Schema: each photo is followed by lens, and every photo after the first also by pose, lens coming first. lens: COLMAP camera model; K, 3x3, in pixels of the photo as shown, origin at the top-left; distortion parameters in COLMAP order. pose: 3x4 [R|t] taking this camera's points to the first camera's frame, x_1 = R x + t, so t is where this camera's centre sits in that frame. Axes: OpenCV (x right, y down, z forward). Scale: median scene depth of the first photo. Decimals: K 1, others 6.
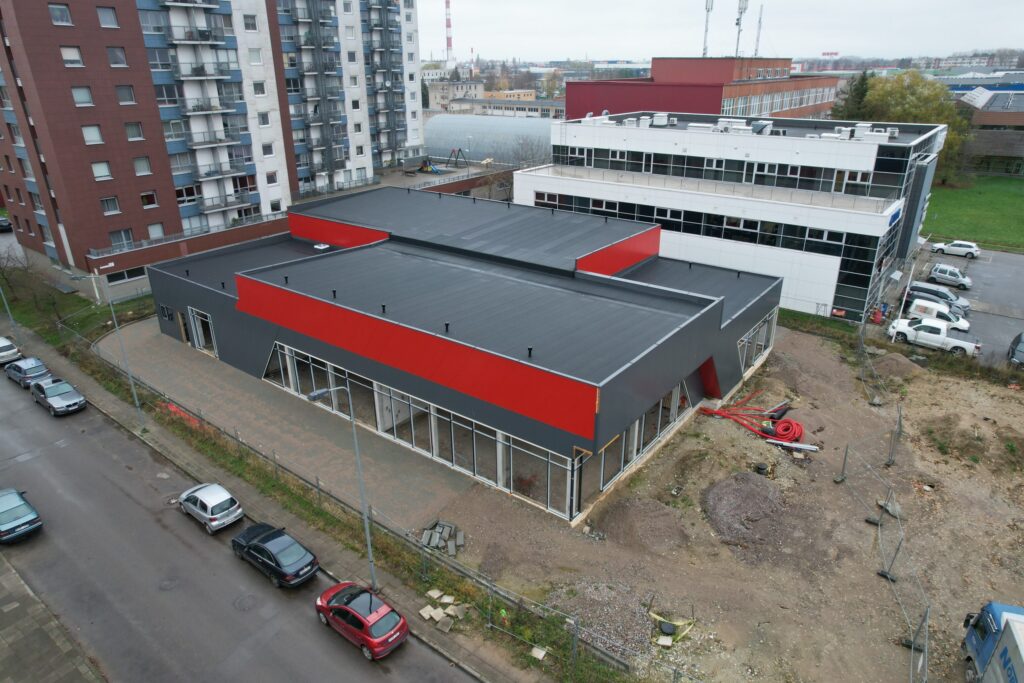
lens RADIAL K [[650.1, 0, 509.7], [0, 650.1, 346.3], [0, 0, 1]] dist [-0.059096, 0.051941]
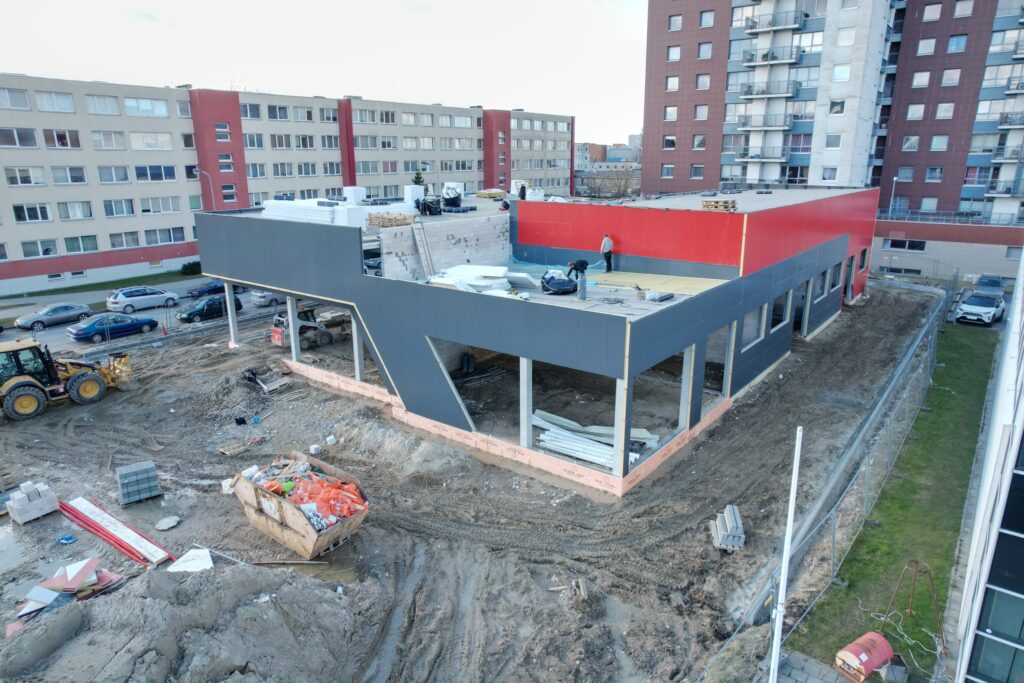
lens RADIAL K [[650.1, 0, 515.1], [0, 650.1, 348.3], [0, 0, 1]] dist [-0.059096, 0.051941]
pose [[0.000437, 0.293354, -0.956004, 0.628245], [-0.399059, 0.876635, 0.268817, -0.127633], [0.916925, 0.381384, 0.117449, 0.663579]]
